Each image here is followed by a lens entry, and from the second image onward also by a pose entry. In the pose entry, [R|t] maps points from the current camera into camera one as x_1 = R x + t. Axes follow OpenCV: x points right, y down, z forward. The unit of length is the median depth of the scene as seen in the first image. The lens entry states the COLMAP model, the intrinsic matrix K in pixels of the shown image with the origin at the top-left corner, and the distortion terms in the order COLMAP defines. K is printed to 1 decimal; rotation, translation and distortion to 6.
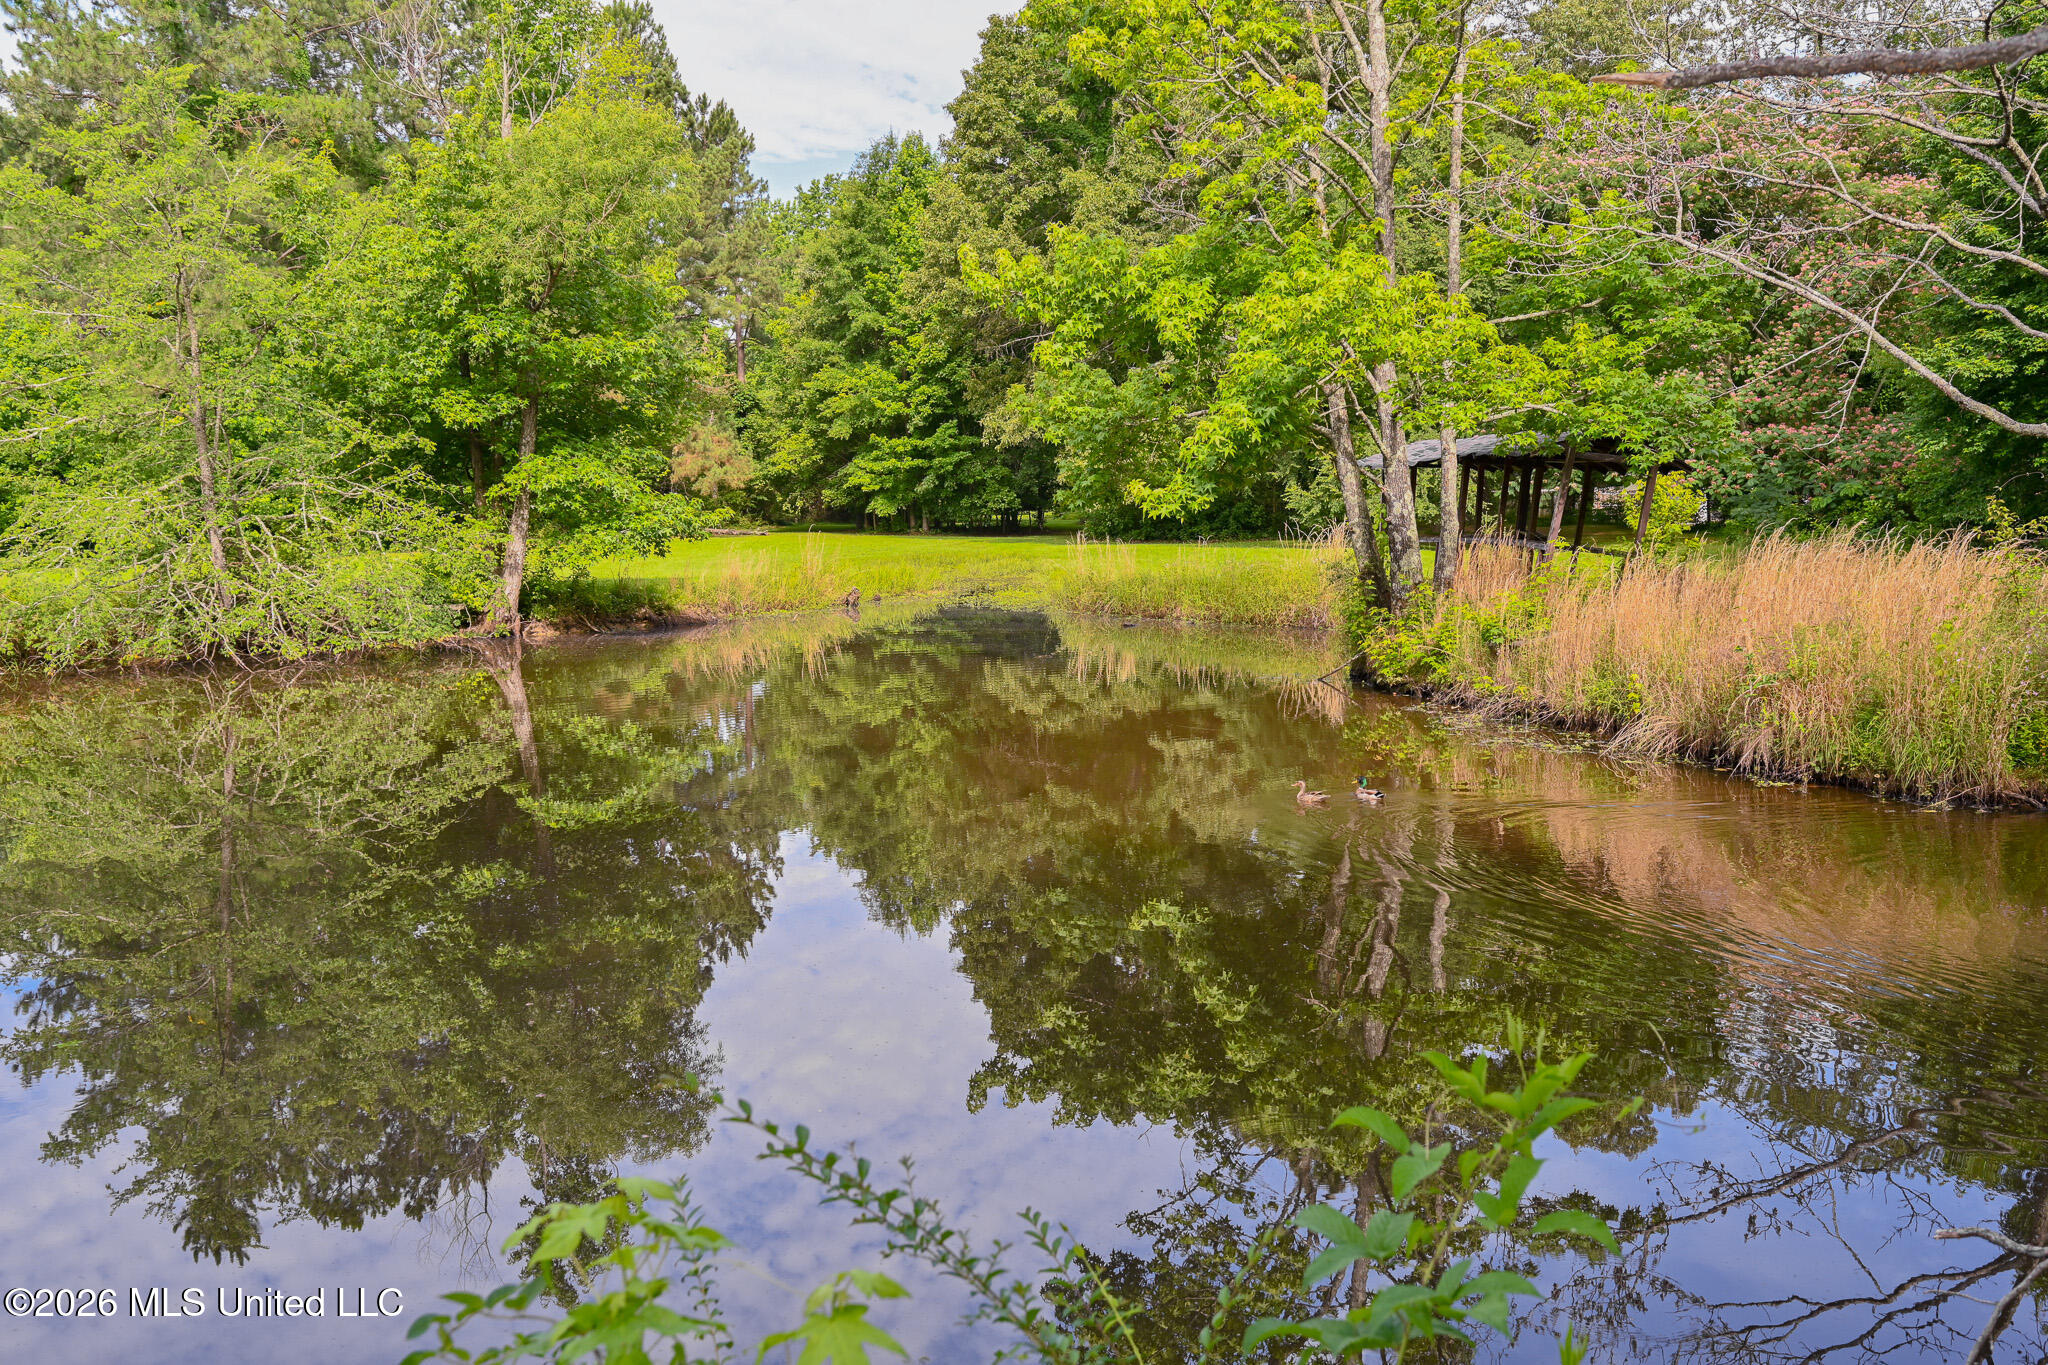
lens RADIAL K [[1764.2, 0, 1034.4], [0, 1764.2, 689.5], [0, 0, 1]] dist [0.011616, -0.008958]
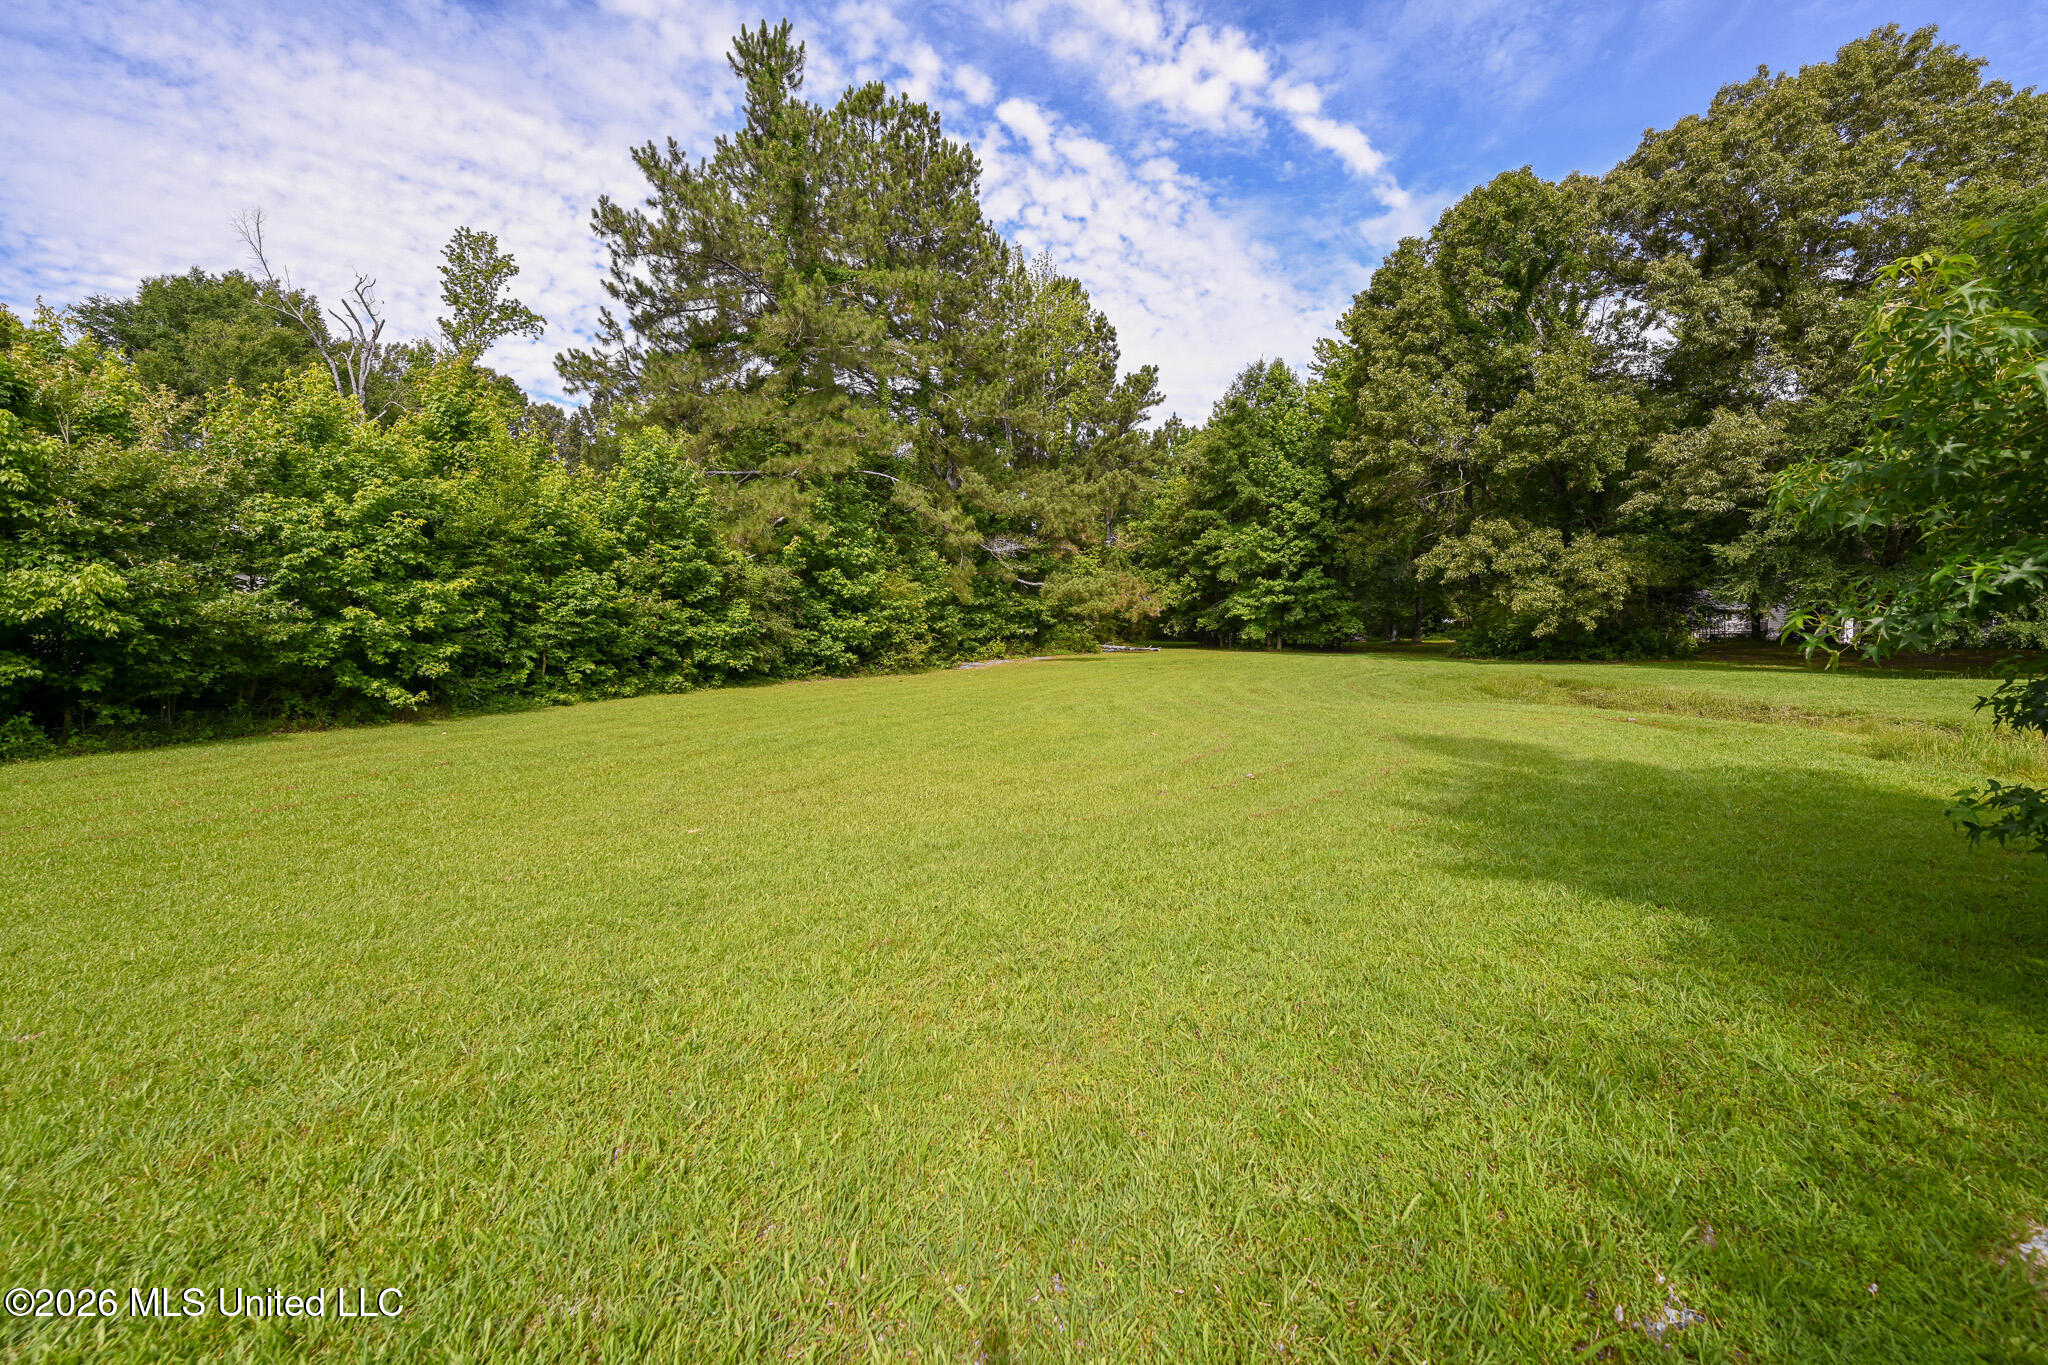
lens RADIAL K [[815.8, 0, 1004.5], [0, 815.8, 663.0], [0, 0, 1]] dist [-0.000344, 0.000414]
pose [[0.993709, 0.009229, -0.111616, -0.209501], [-0.016112, 0.998012, -0.060925, -0.039468], [0.110832, 0.062340, 0.991882, 0.372567]]
